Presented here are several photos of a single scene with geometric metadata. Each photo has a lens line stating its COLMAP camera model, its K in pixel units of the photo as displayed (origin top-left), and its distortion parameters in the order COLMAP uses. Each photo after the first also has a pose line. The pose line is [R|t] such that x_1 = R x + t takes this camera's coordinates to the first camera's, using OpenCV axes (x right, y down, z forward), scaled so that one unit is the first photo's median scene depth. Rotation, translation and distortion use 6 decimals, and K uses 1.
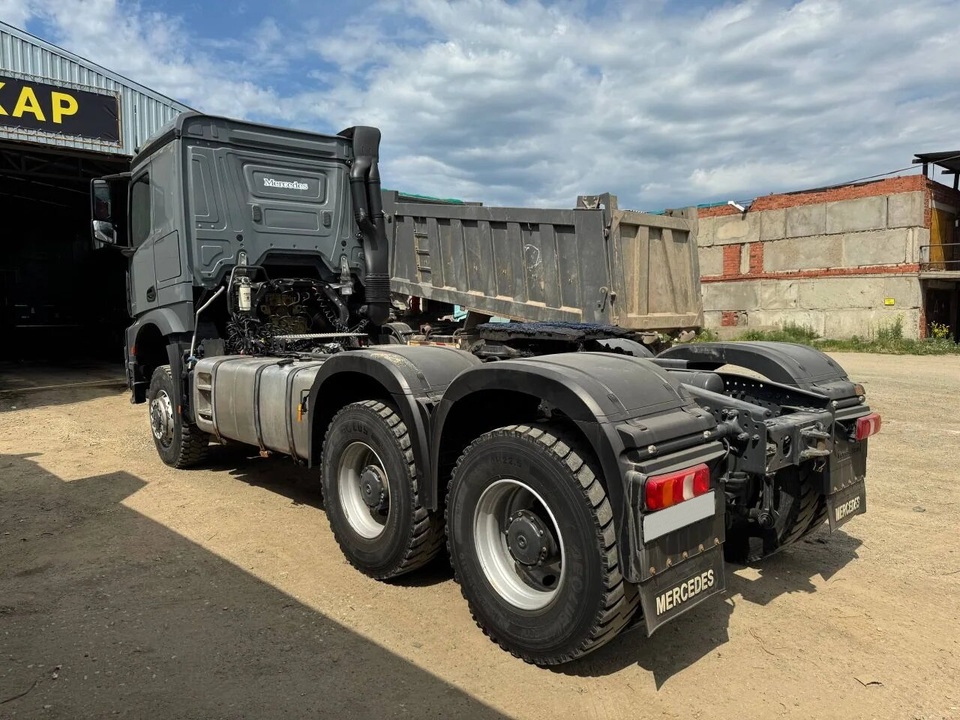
lens RADIAL K [[664.6, 0, 480.1], [0, 664.6, 359.5], [0, 0, 1]] dist [0.052370, -0.068661]
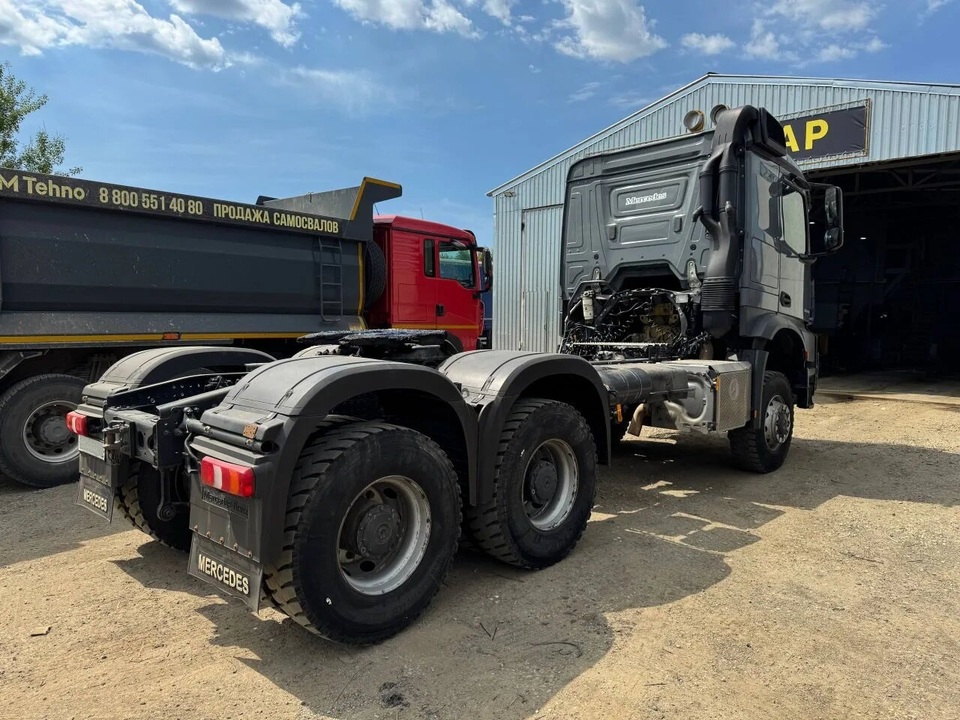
lens RADIAL K [[664.6, 0, 480.1], [0, 664.6, 359.5], [0, 0, 1]] dist [0.052370, -0.068661]
pose [[0.085140, 0.064601, -0.994273, 0.775862], [-0.082605, 0.994918, 0.057569, -0.054226], [0.992939, 0.077230, 0.090043, 0.705600]]
